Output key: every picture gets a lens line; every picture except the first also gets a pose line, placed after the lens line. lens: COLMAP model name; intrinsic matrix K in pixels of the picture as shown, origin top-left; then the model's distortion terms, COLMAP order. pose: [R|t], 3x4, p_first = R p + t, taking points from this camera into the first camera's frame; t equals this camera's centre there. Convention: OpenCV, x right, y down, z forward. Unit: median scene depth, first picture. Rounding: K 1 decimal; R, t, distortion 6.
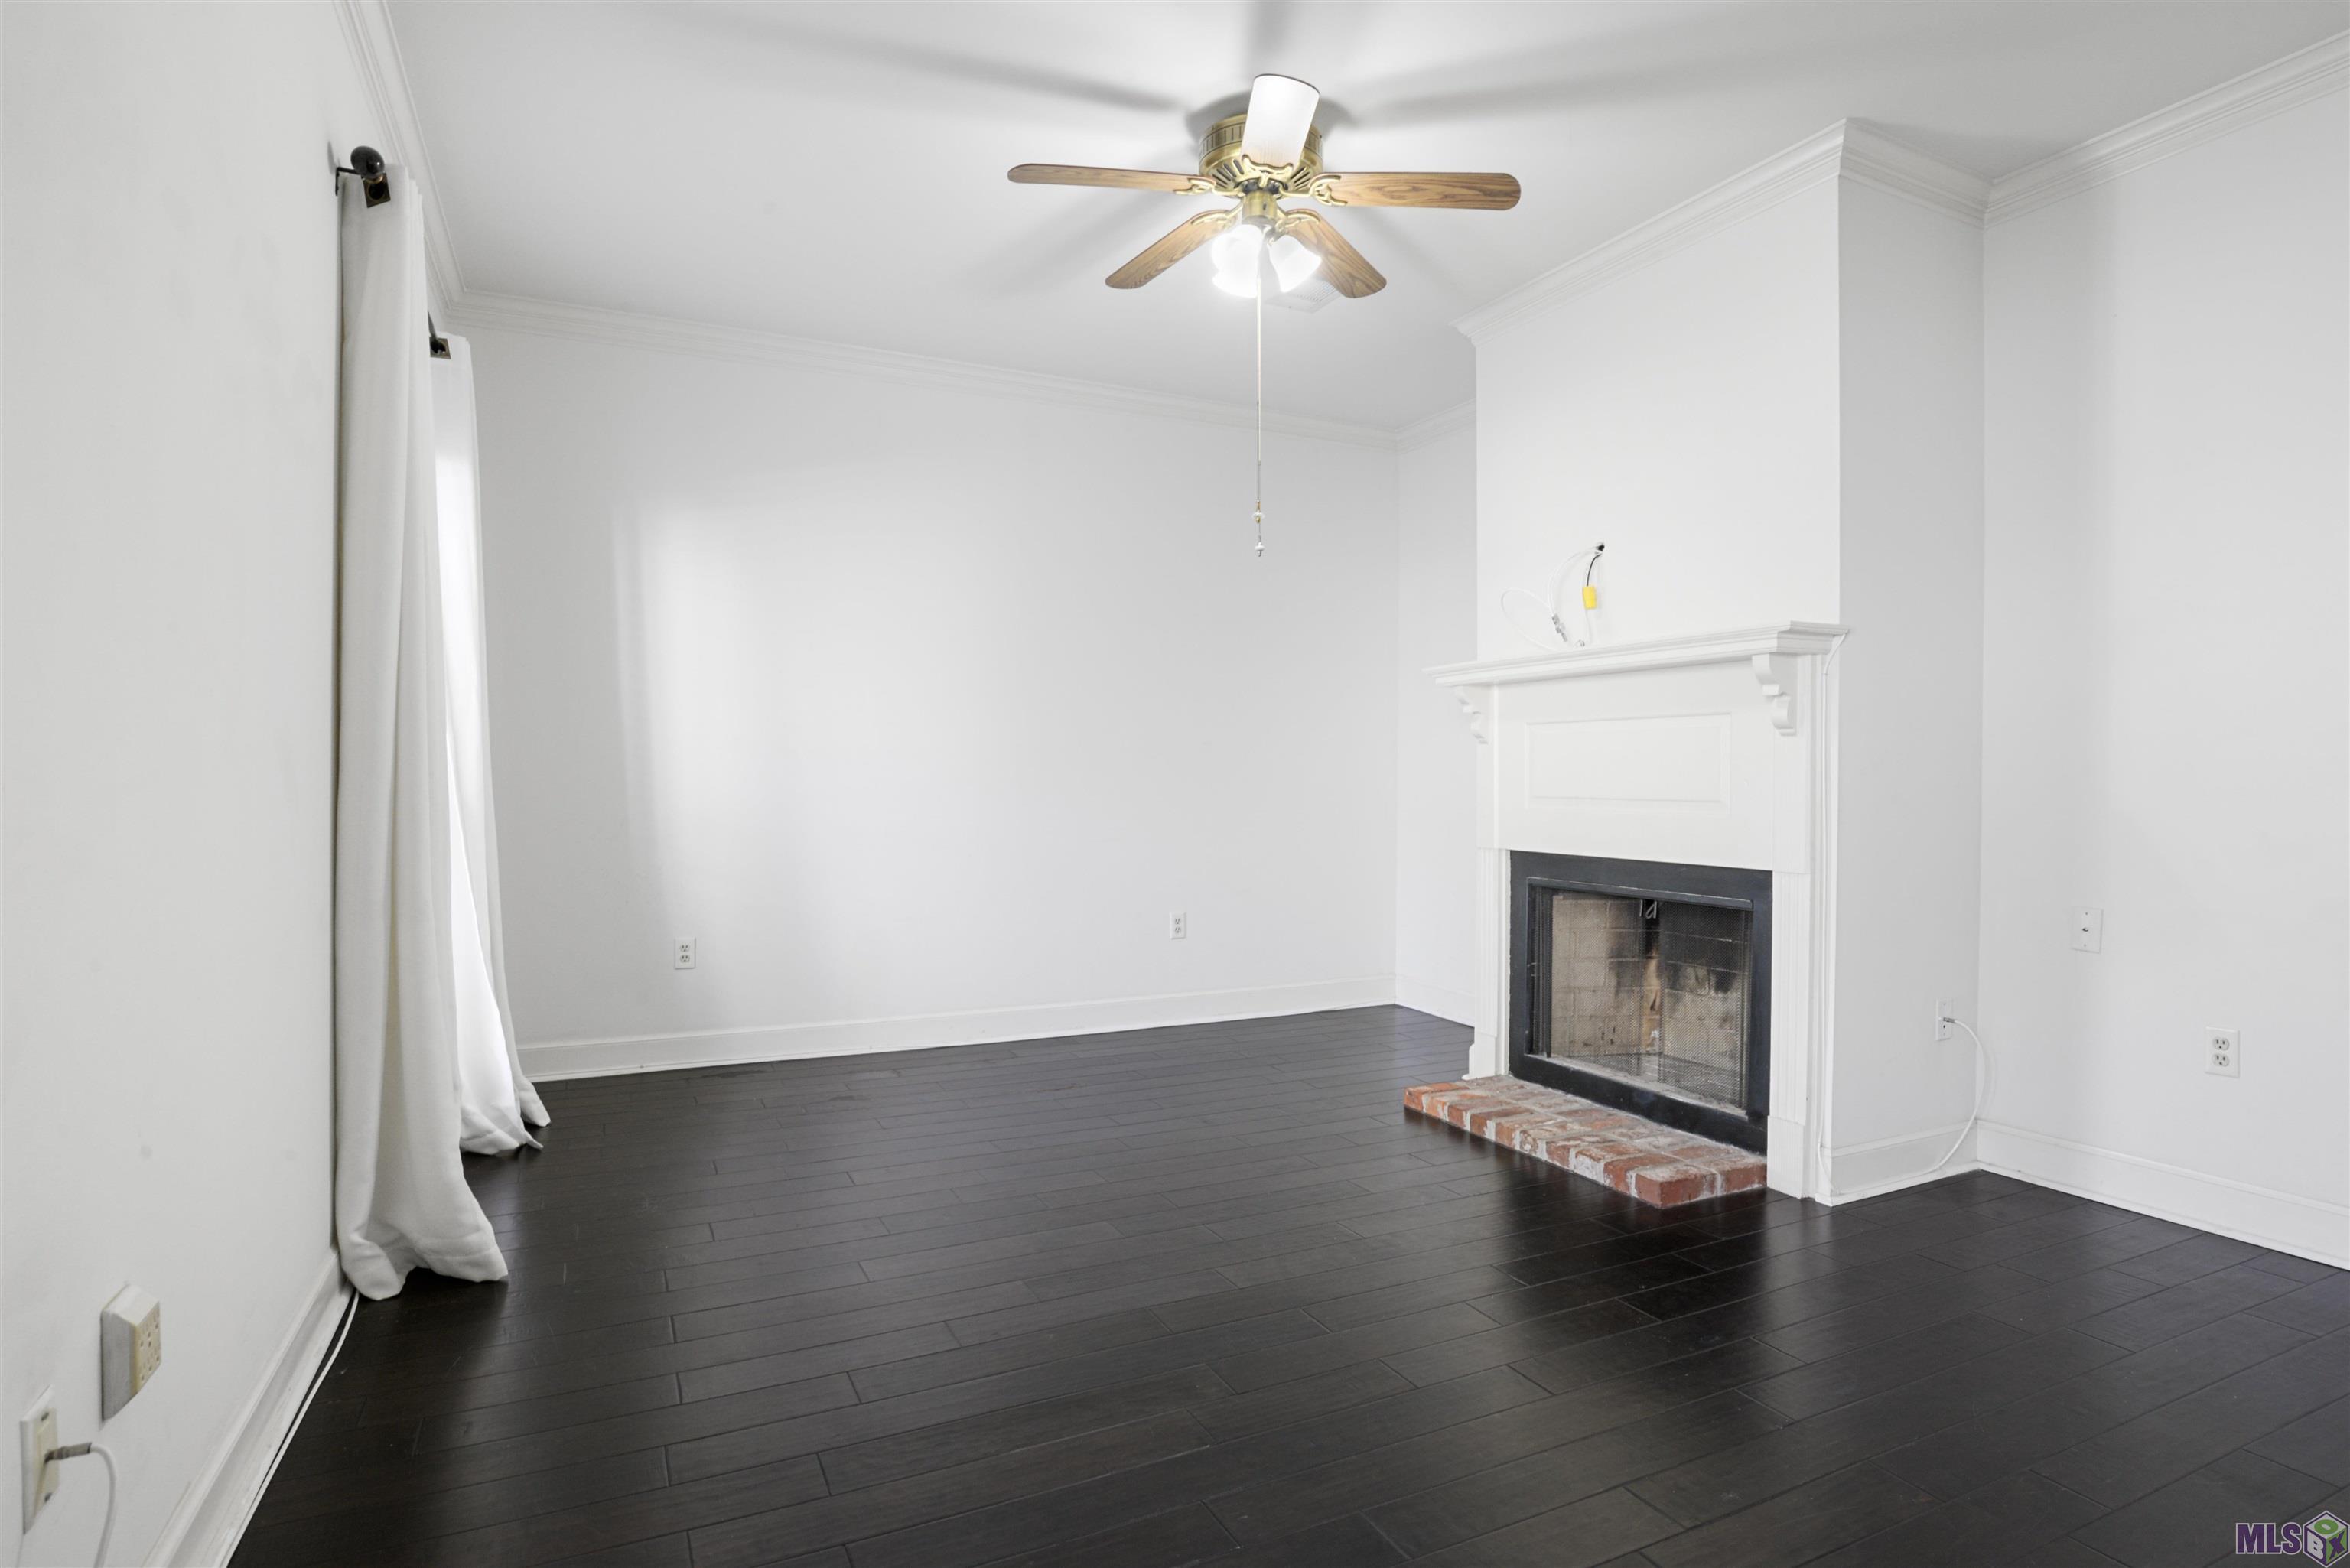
lens RADIAL K [[1222.5, 0, 1172.9], [0, 1222.5, 796.1], [0, 0, 1]] dist [0.000821, 0.000169]
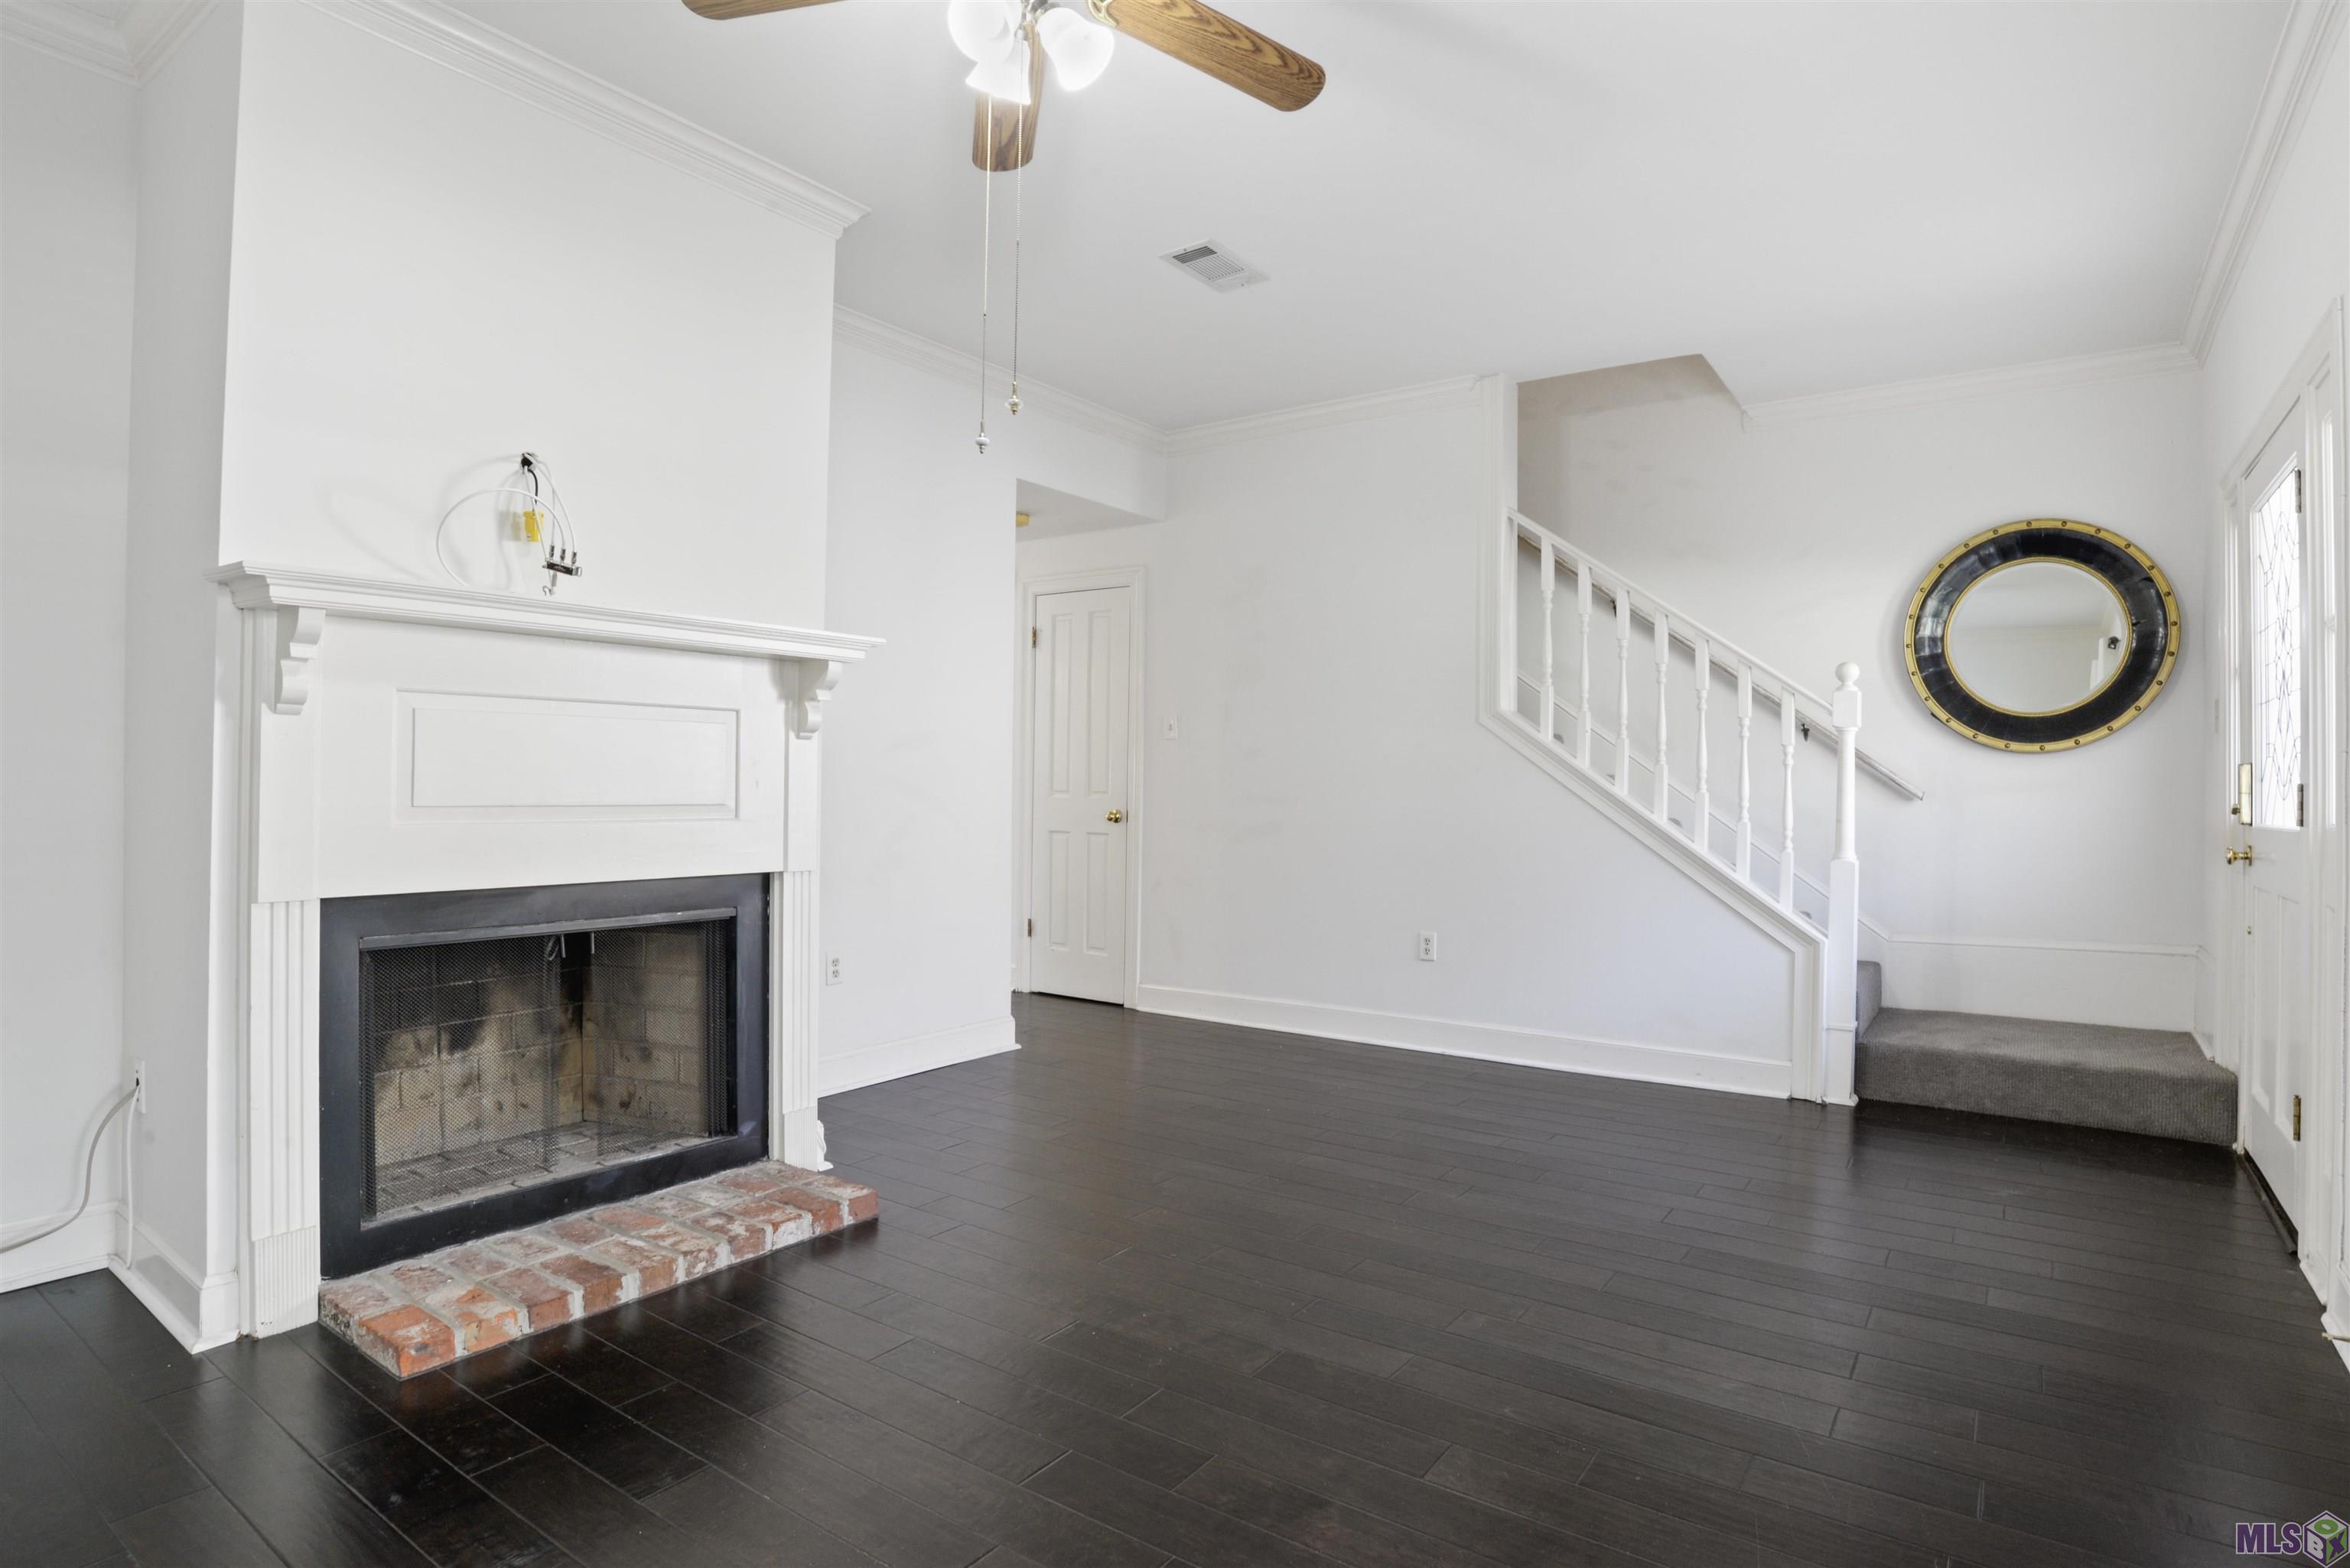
lens RADIAL K [[1222.5, 0, 1174.0], [0, 1222.5, 772.8], [0, 0, 1]] dist [0.000821, 0.000169]
pose [[-0.452490, 0.001317, 0.891769, -0.478278], [0.002691, 0.999996, -0.000111, -0.016407], [-0.891766, 0.002350, -0.452491, 0.998358]]
